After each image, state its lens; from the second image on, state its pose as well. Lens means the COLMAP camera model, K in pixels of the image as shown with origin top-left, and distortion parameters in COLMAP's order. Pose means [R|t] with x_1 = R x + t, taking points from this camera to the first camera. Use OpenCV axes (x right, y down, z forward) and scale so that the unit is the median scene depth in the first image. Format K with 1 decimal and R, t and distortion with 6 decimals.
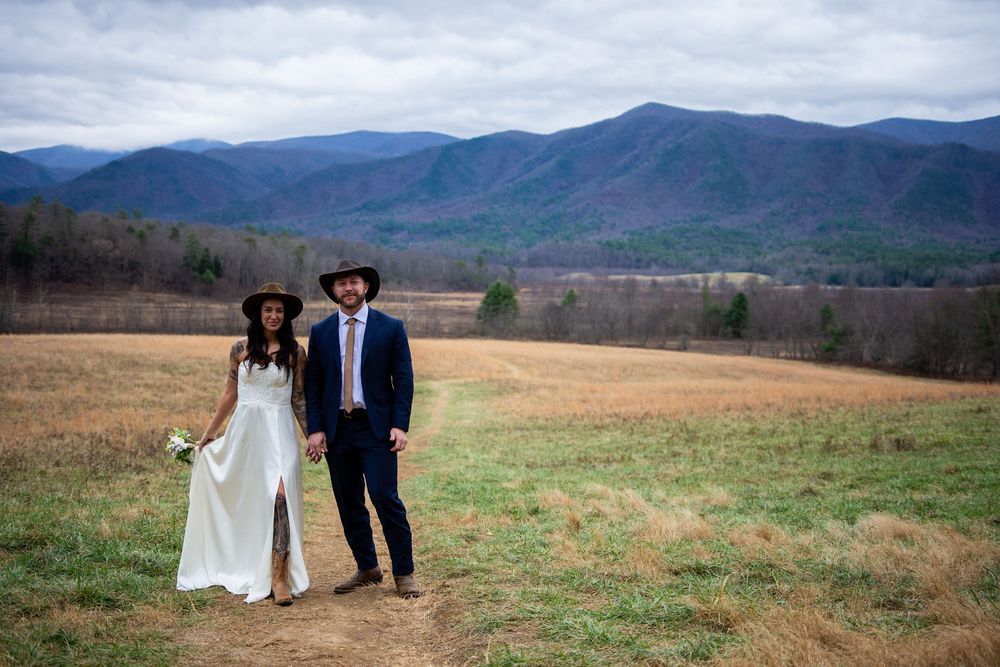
lens RADIAL K [[1352.8, 0, 497.5], [0, 1352.8, 333.5], [0, 0, 1]] dist [0.091545, 0.000000]
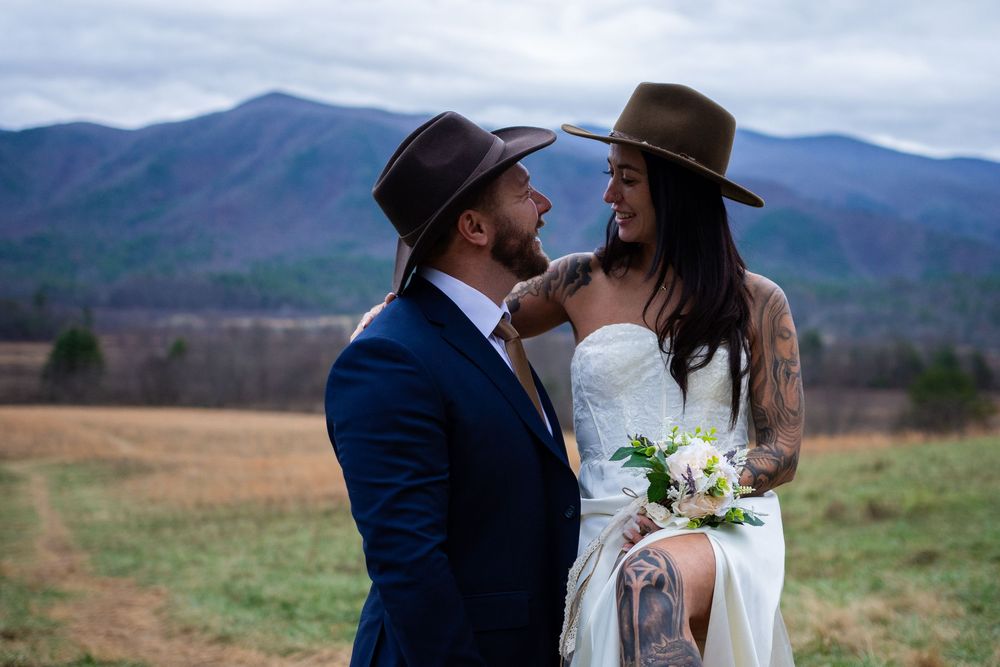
lens RADIAL K [[1581.7, 0, 499.3], [0, 1581.7, 326.8], [0, 0, 1]] dist [0.151003, 0.000000]
pose [[0.953574, -0.006187, 0.301096, -0.036901], [0.024665, 0.998035, -0.057604, 0.014486], [-0.300148, 0.062356, 0.951852, 0.145624]]
